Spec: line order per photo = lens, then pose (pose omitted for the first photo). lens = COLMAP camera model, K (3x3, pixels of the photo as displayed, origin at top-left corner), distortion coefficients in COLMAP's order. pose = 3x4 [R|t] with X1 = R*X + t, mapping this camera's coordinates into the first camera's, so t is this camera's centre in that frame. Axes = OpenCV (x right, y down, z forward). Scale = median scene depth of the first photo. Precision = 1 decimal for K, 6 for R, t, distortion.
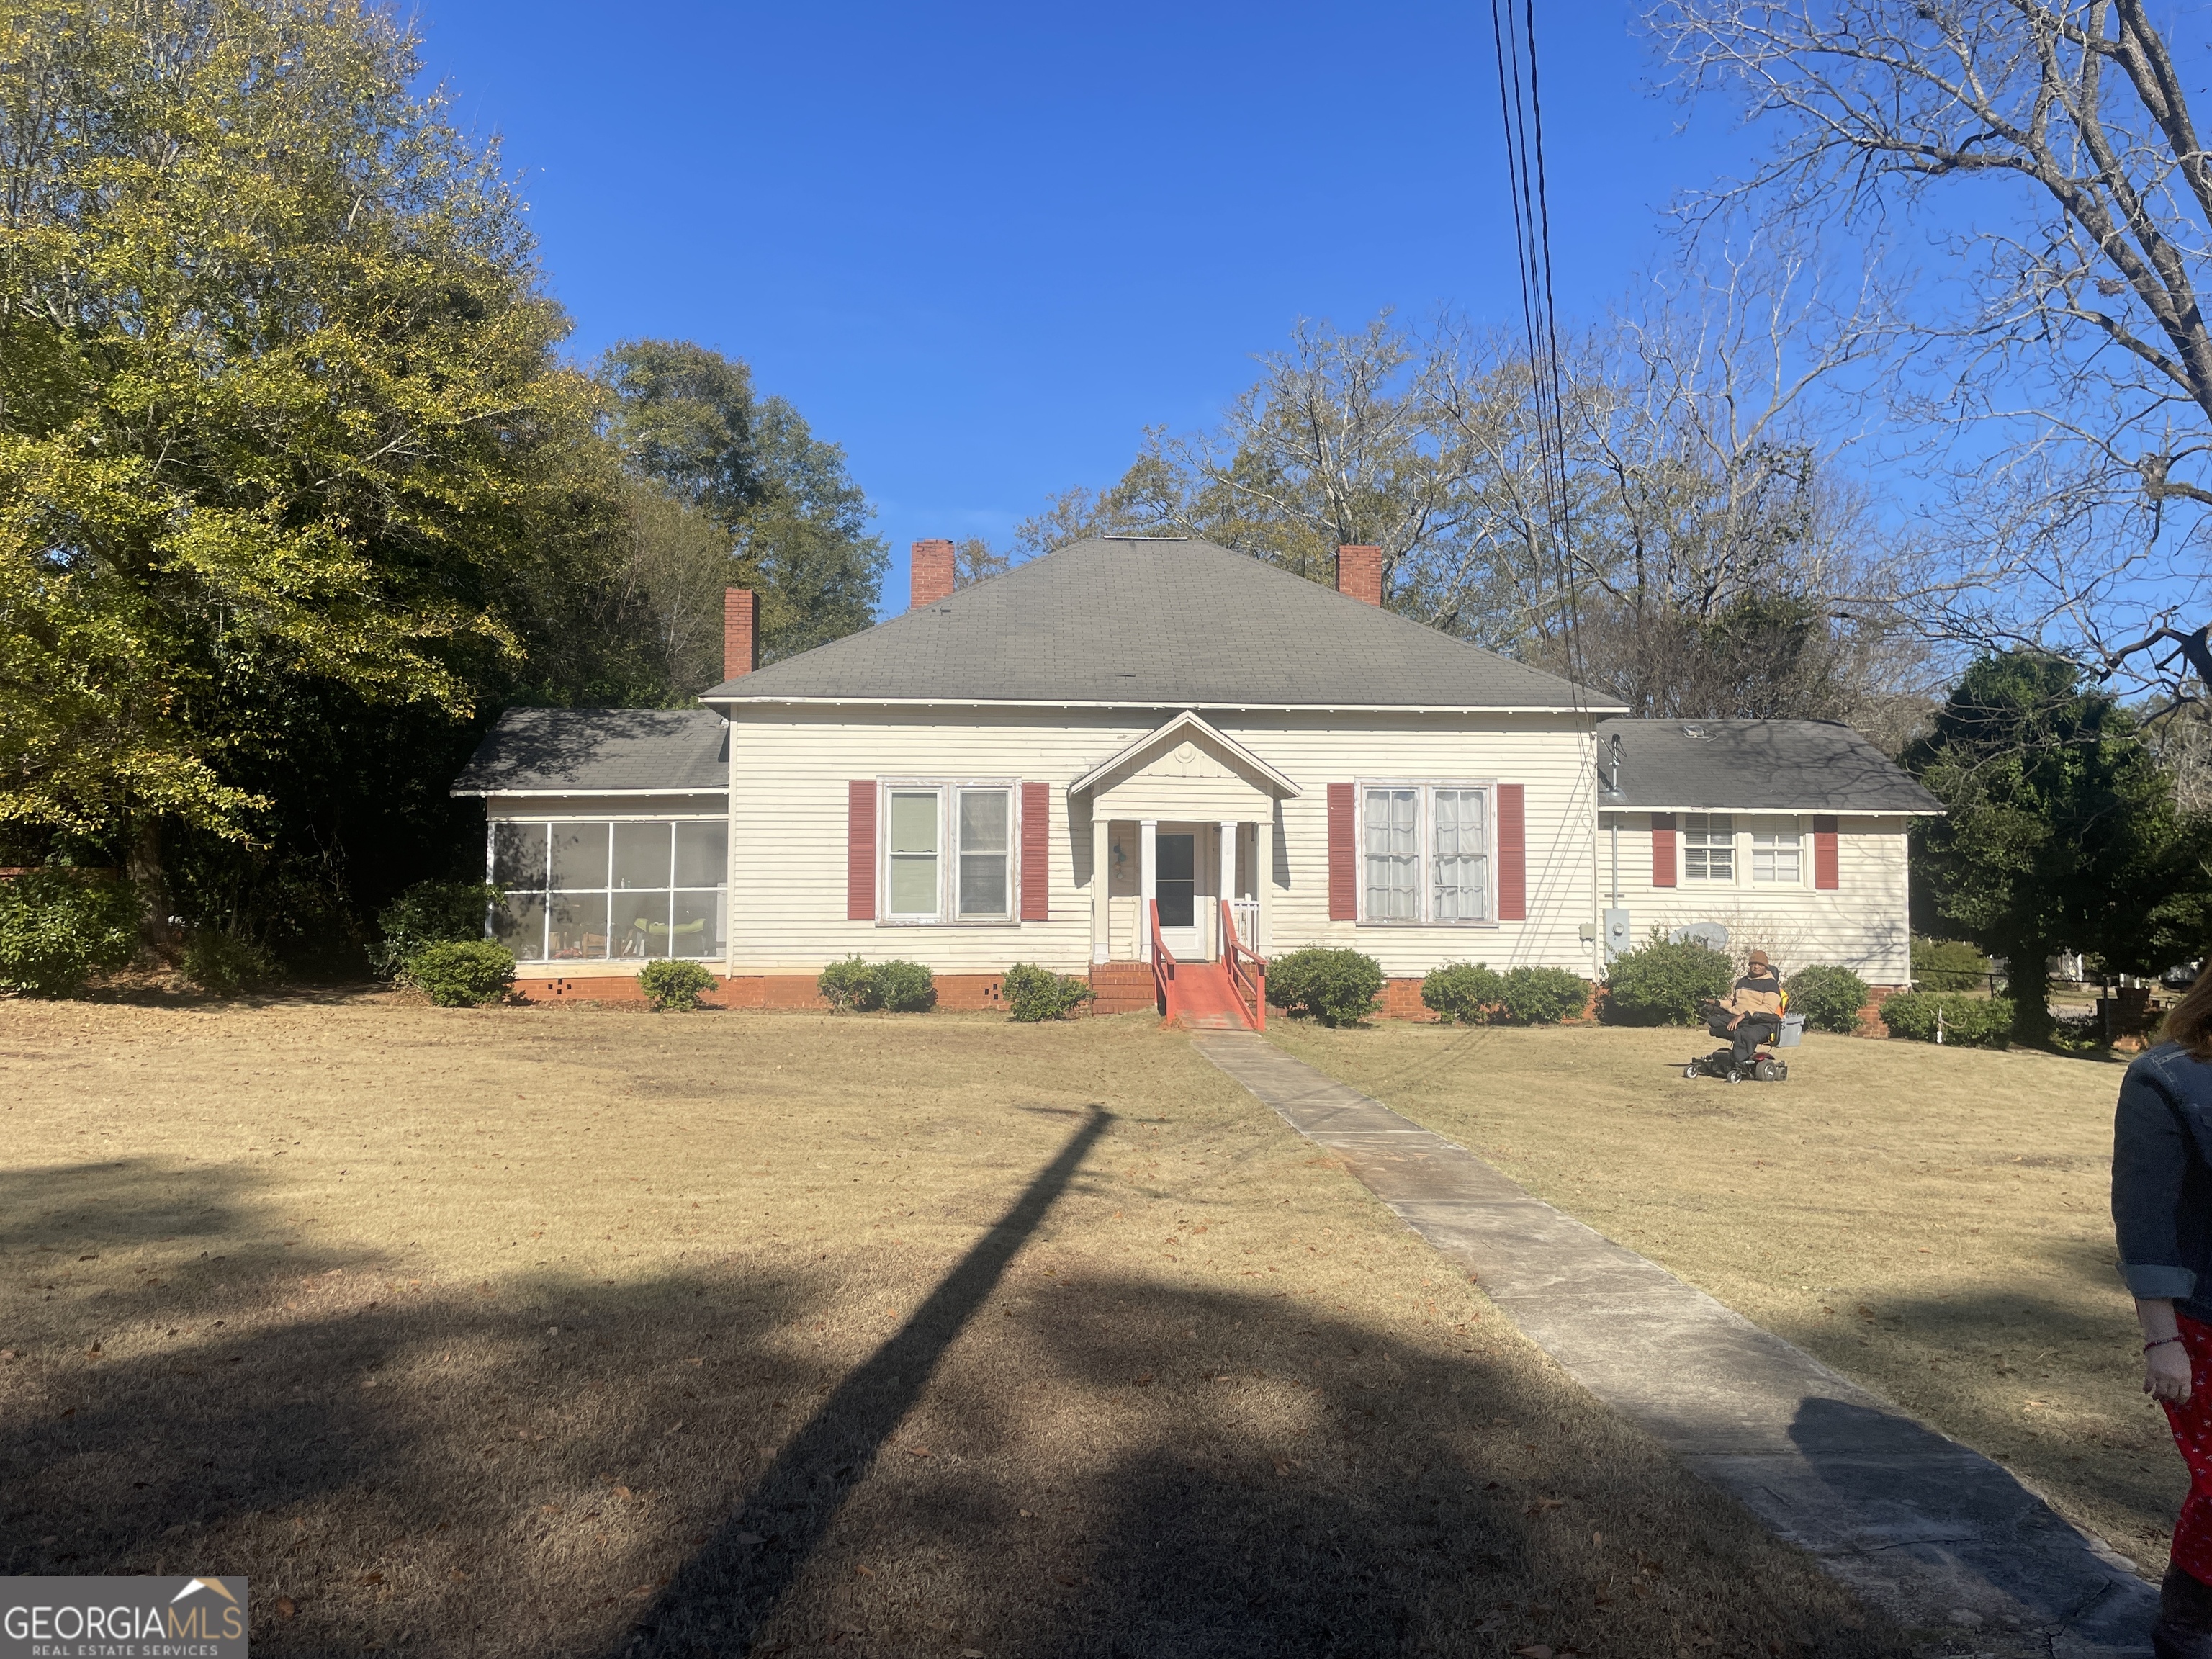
lens RADIAL K [[1686.3, 0, 1106.0], [0, 1686.3, 829.5], [0, 0, 1]] dist [0.049114, -0.001808]
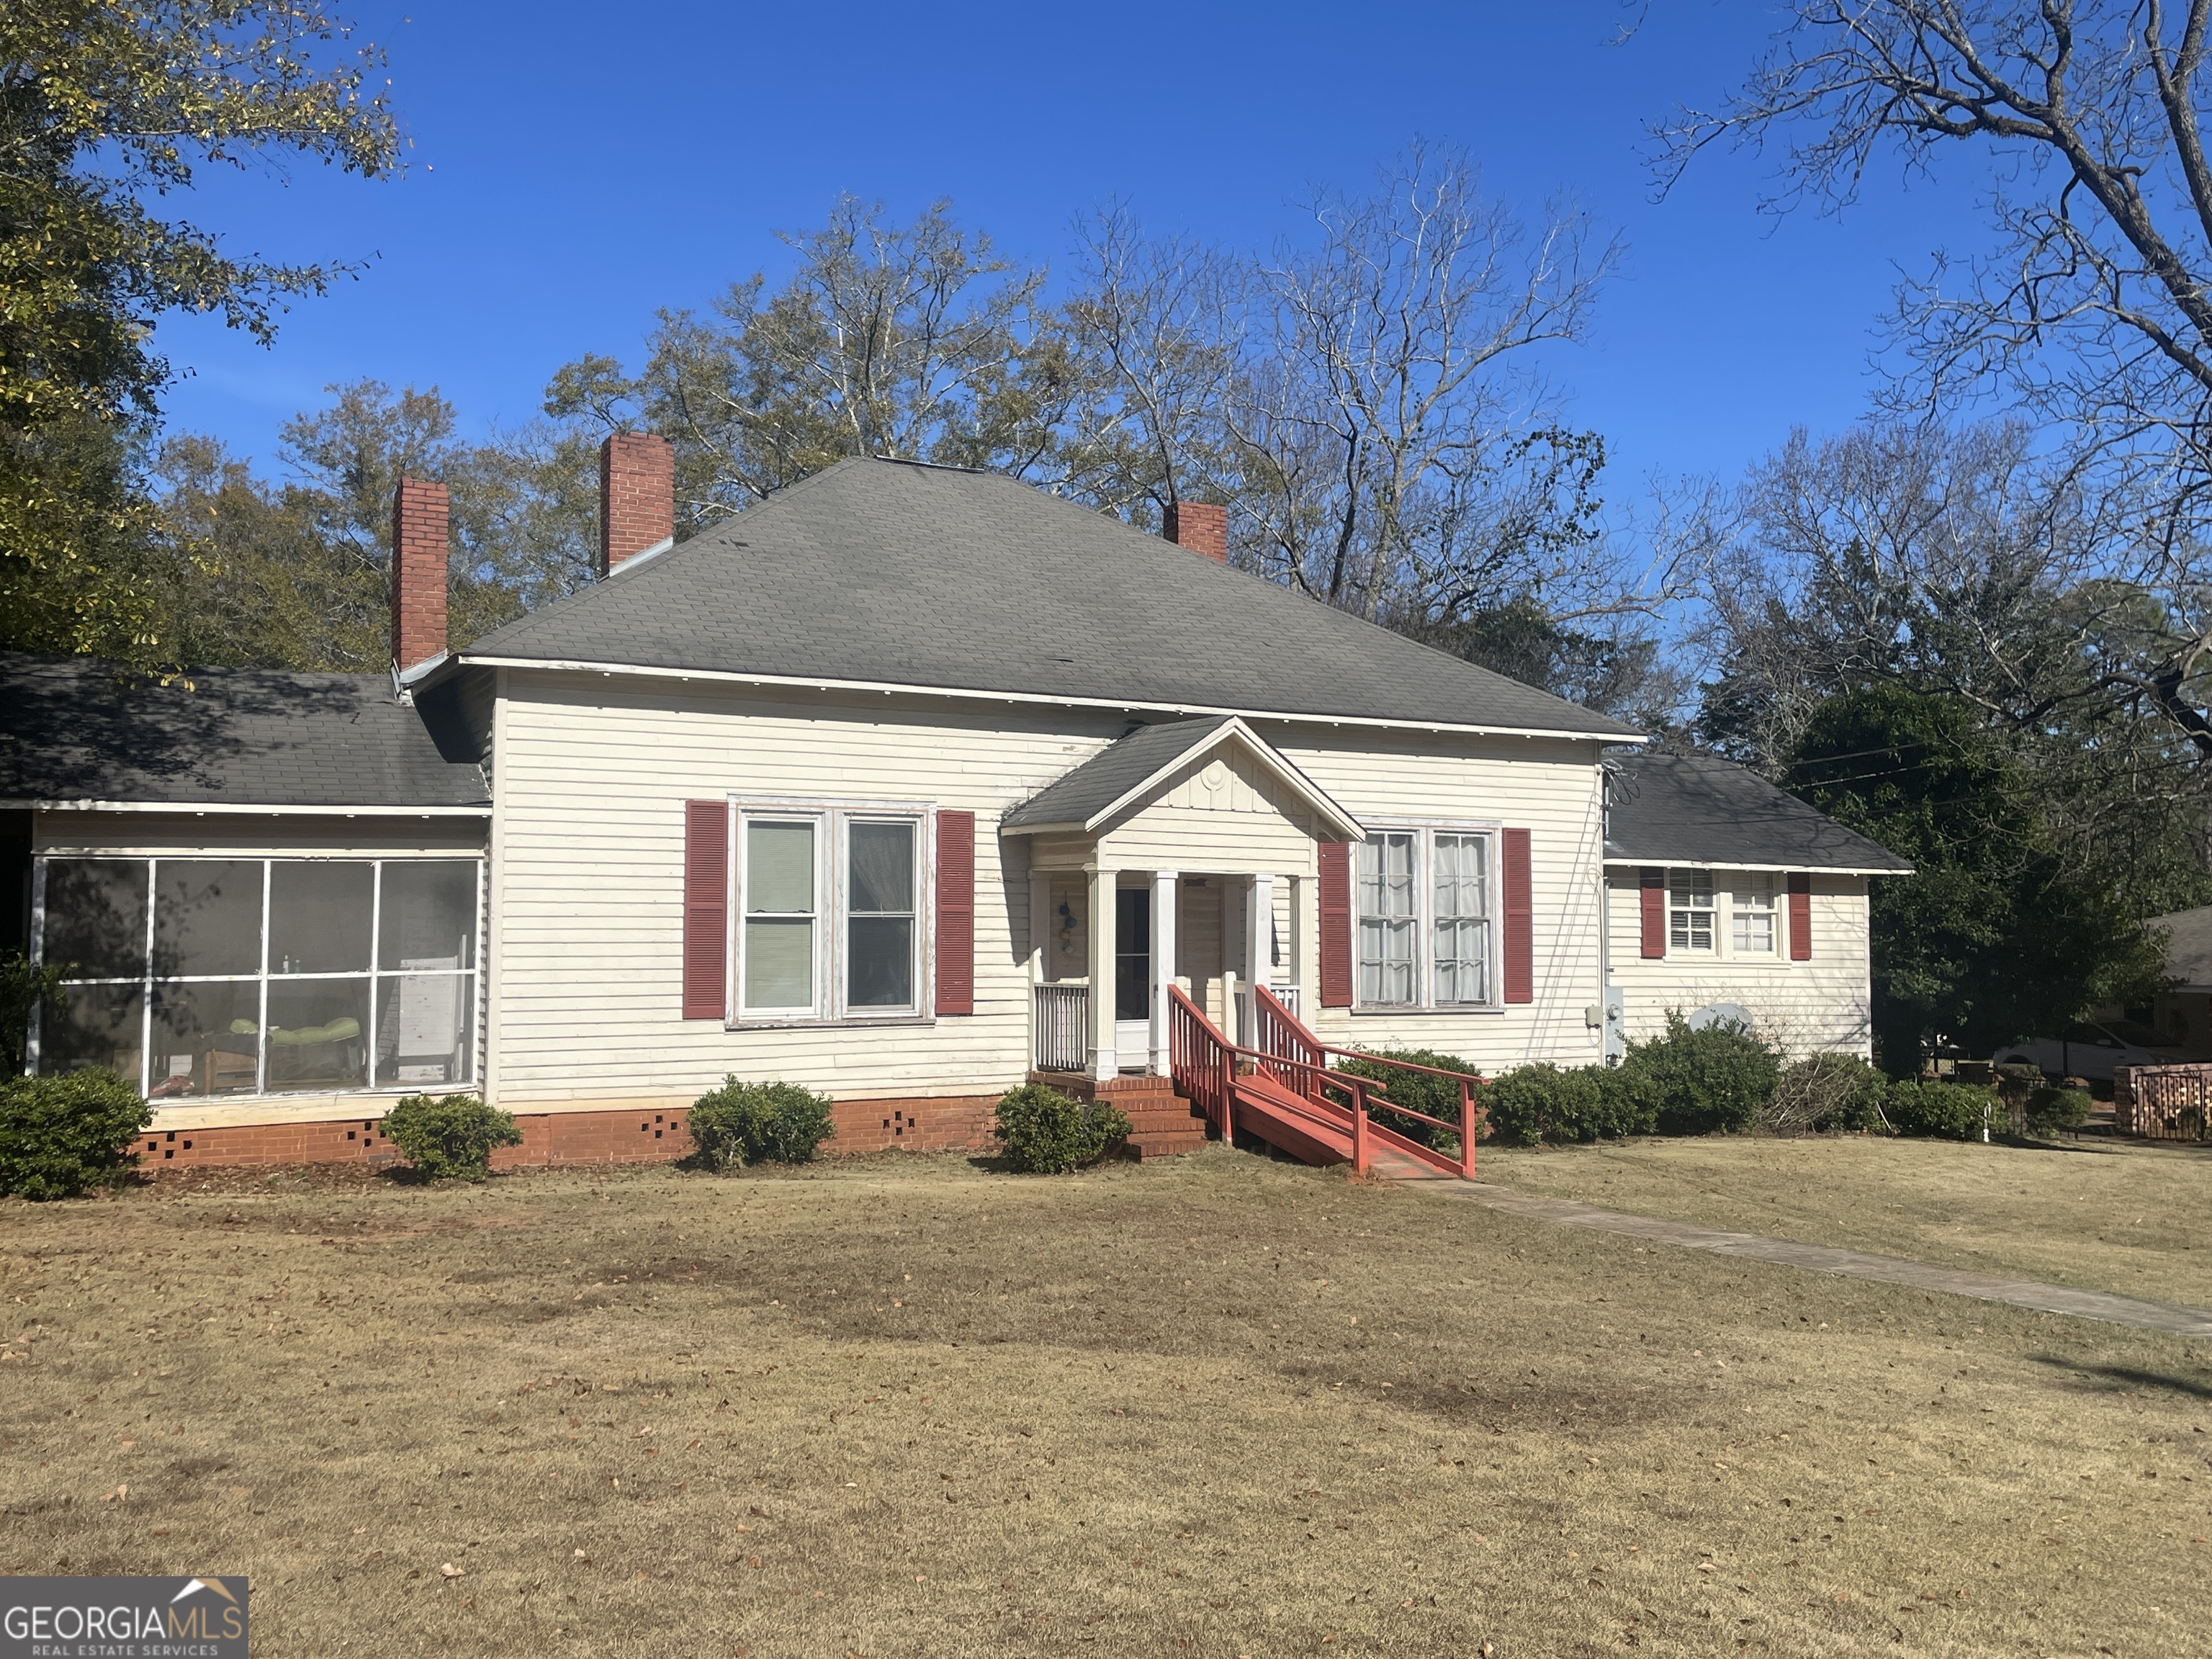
lens RADIAL K [[1991.8, 0, 1106.0], [0, 1991.8, 829.5], [0, 0, 1]] dist [0.039201, -0.009421]
pose [[0.906607, 0.021960, 0.421404, -0.322405], [-0.016917, 0.999734, -0.015705, -0.008775], [-0.421637, 0.007109, 0.906737, 0.249880]]
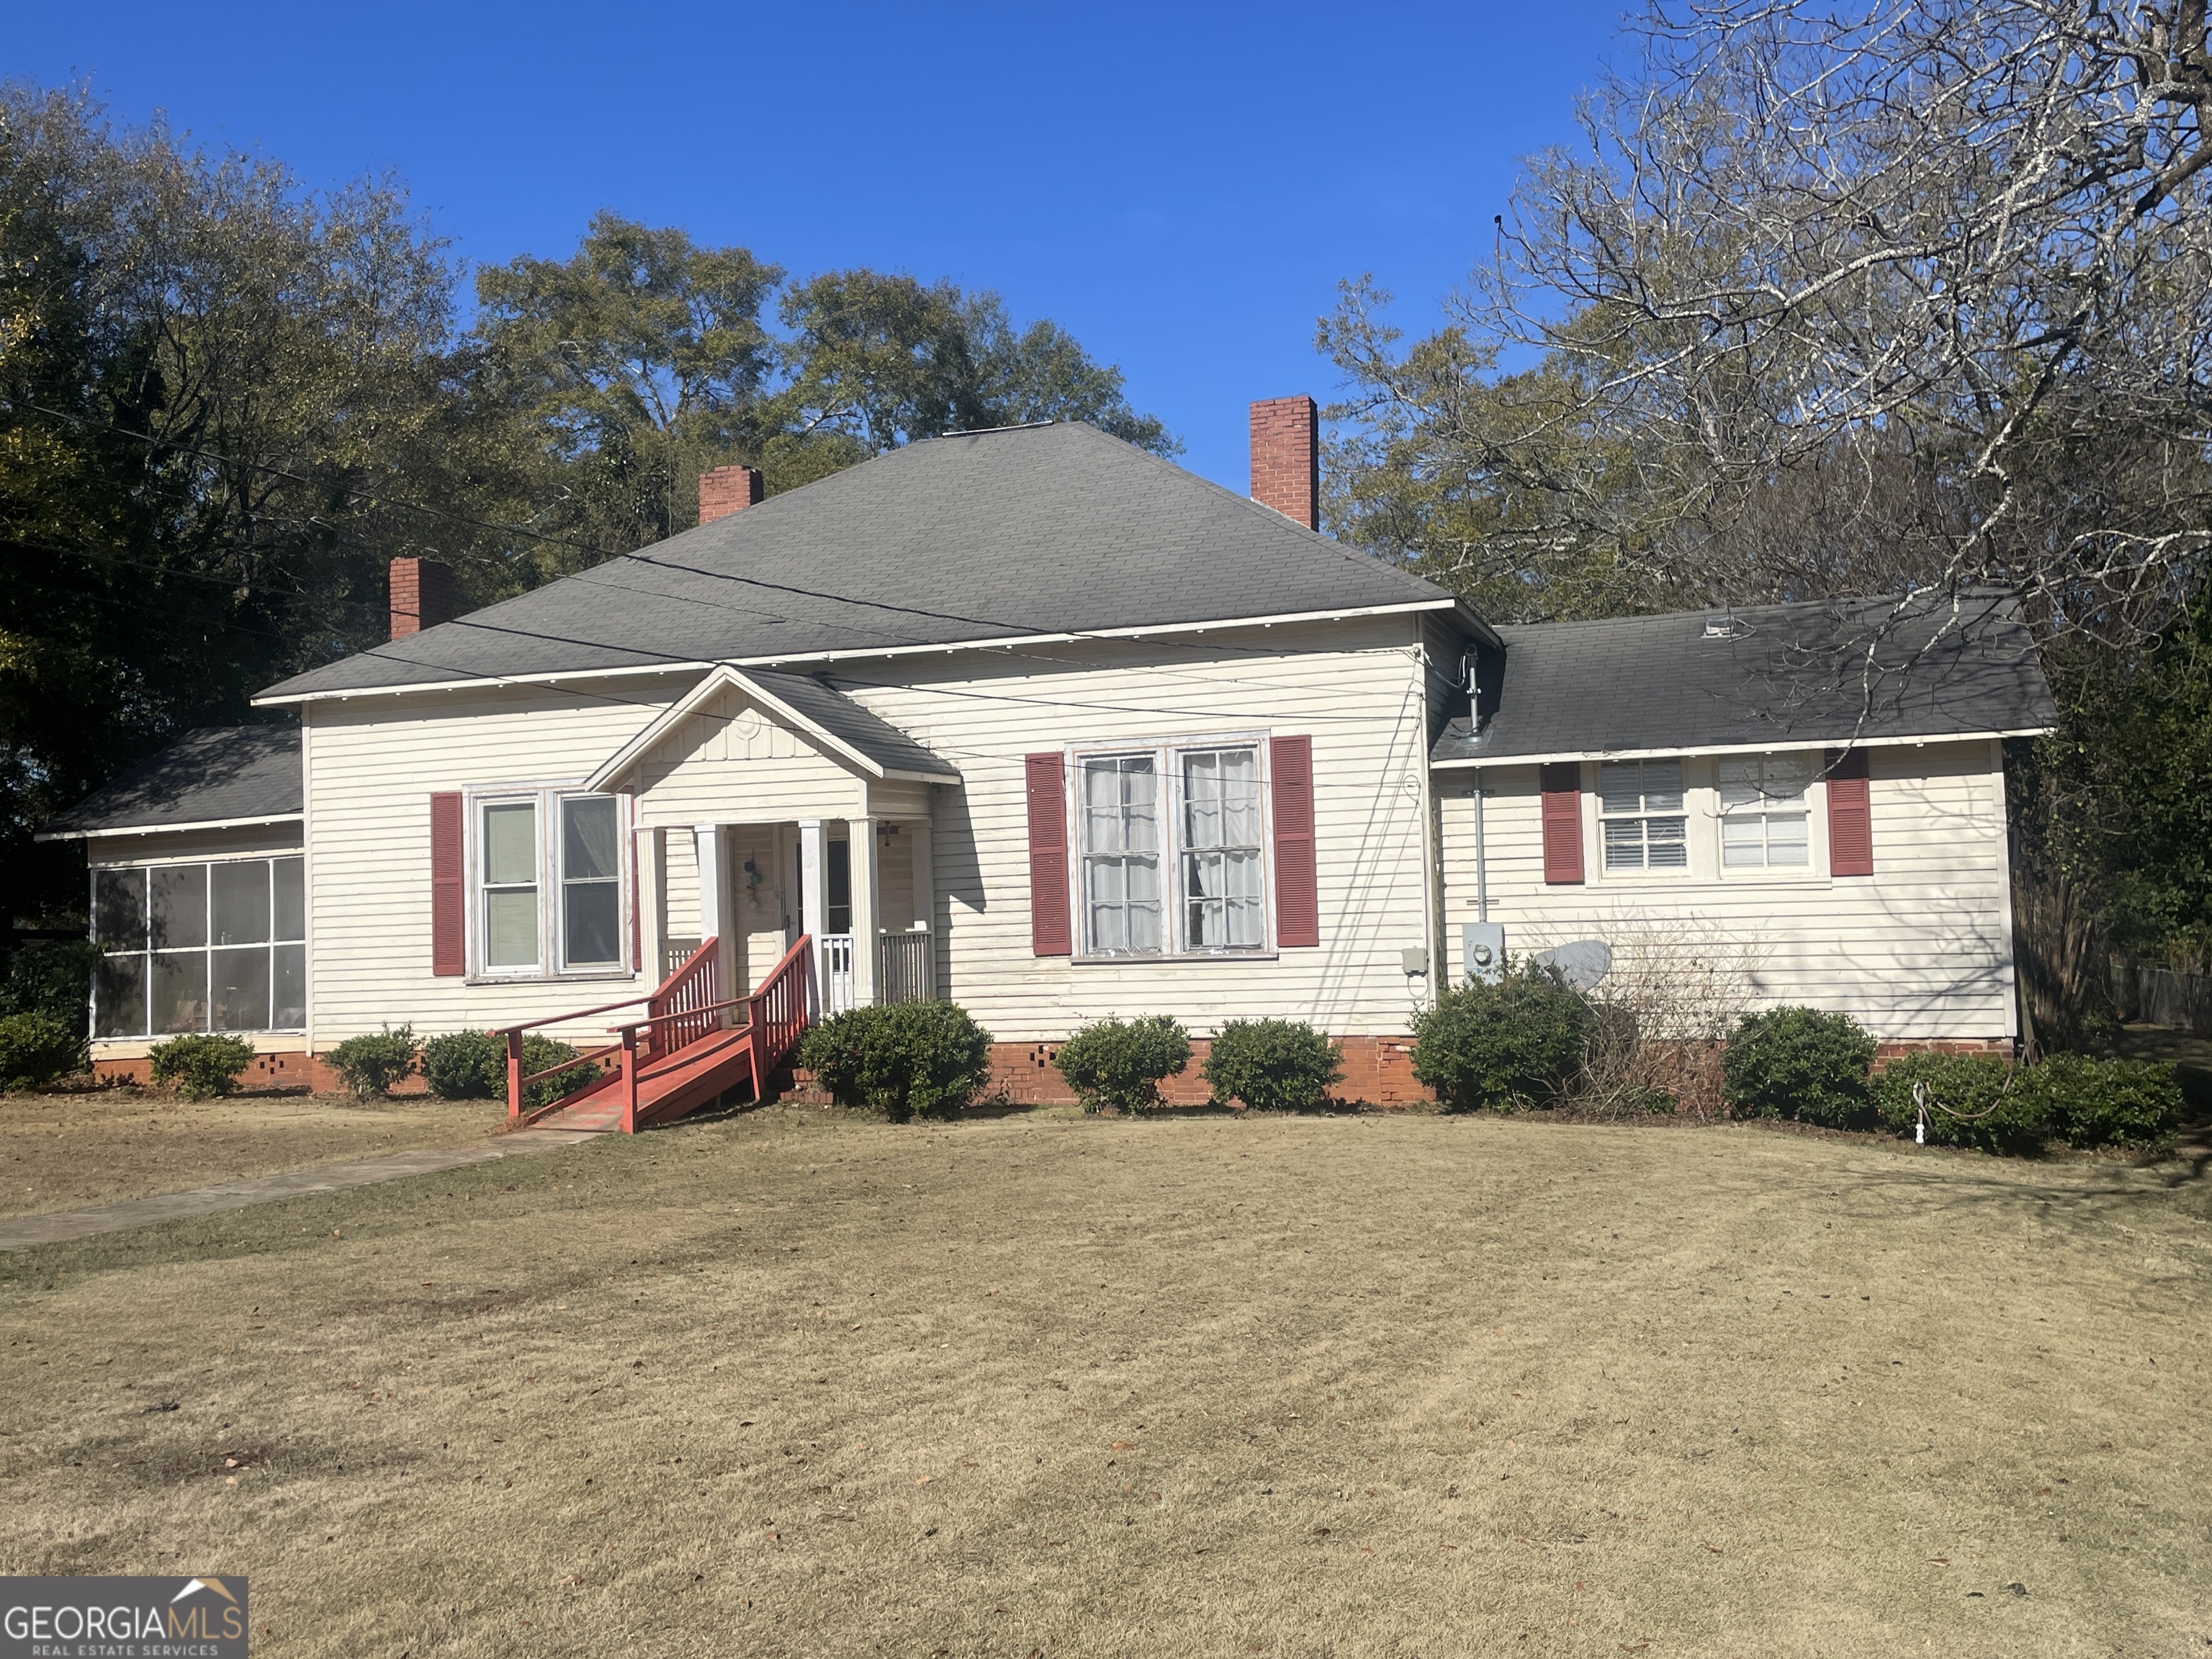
lens RADIAL K [[1991.8, 0, 1106.0], [0, 1991.8, 829.5], [0, 0, 1]] dist [0.039201, -0.009421]
pose [[0.928280, -0.054383, -0.367883, 0.456109], [0.053231, 0.998494, -0.013288, 0.015215], [0.368052, -0.007248, 0.929777, 0.271682]]
